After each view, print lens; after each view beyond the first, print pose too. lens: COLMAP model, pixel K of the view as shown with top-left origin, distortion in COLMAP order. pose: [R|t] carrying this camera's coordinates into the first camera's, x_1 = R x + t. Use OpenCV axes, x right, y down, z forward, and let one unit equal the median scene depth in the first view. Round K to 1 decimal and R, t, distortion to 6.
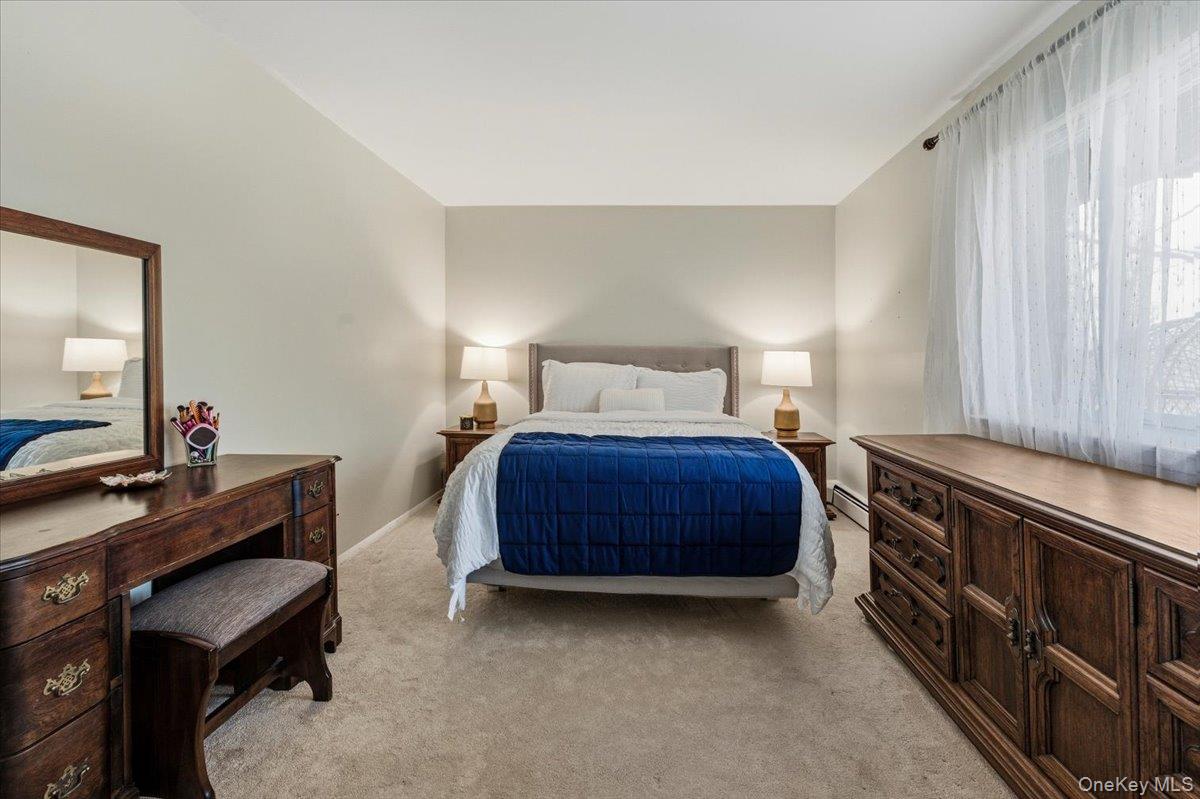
lens RADIAL K [[493.4, 0, 599.8], [0, 493.4, 376.4], [0, 0, 1]] dist [-0.026001, 0.000299]
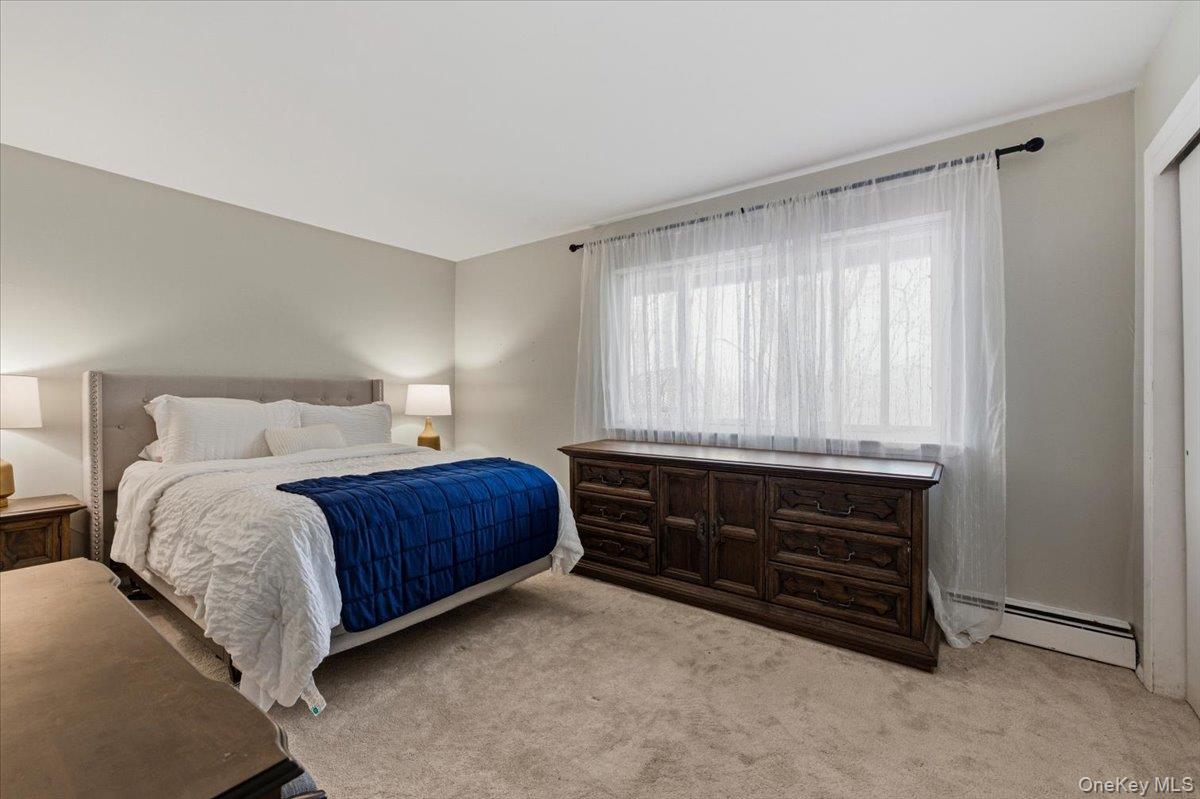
lens RADIAL K [[484.0, 0, 602.1], [0, 484.0, 401.6], [0, 0, 1]] dist [-0.024951, 0.000146]
pose [[0.565597, -0.023120, 0.824358, -0.575802], [0.031132, 0.999493, 0.006672, -0.014559], [-0.824094, 0.021890, 0.566030, 0.106535]]
